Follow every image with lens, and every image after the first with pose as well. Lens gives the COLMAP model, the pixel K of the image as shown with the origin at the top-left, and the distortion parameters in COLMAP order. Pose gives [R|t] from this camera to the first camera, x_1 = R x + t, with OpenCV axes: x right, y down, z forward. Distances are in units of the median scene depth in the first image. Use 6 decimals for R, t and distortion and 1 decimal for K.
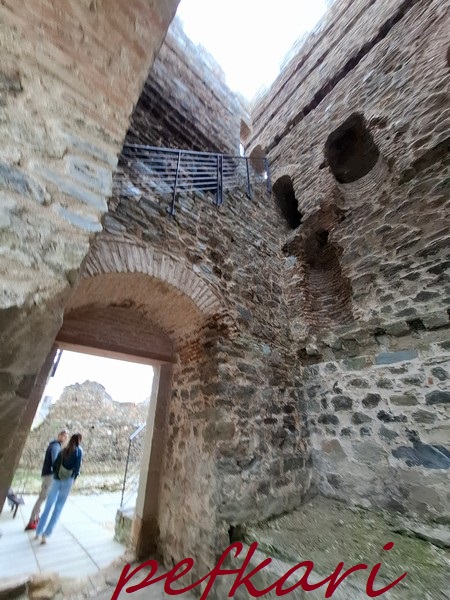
lens RADIAL K [[236.1, 0, 227.8], [0, 236.1, 299.0], [0, 0, 1]] dist [0.001327, 0.000518]
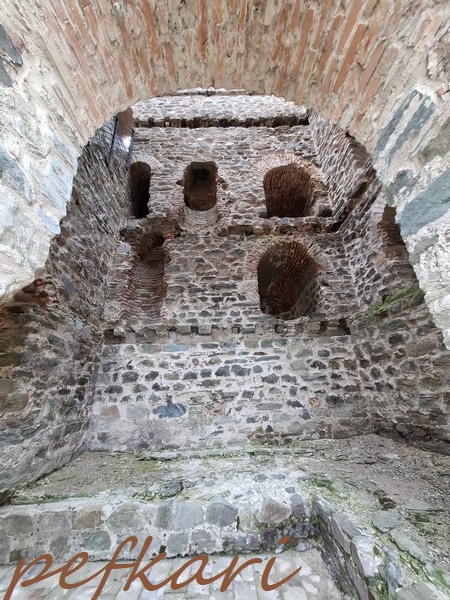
lens RADIAL K [[224.9, 0, 232.1], [0, 224.9, 300.8], [0, 0, 1]] dist [0.000536, 0.014808]
pose [[0.610407, 0.281991, 0.740192, -0.194517], [-0.346297, 0.935449, -0.070800, -0.048149], [-0.712377, -0.213109, 0.668658, -0.114223]]
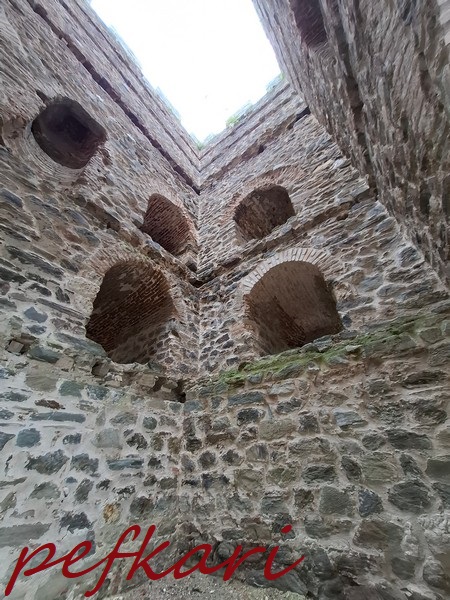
lens RADIAL K [[236.1, 0, 227.8], [0, 236.1, 299.0], [0, 0, 1]] dist [0.001327, 0.000518]
pose [[-0.209467, 0.589691, 0.779992, 0.150178], [-0.436216, 0.657558, -0.614274, 0.100727], [-0.875122, -0.468916, 0.119496, 0.214680]]
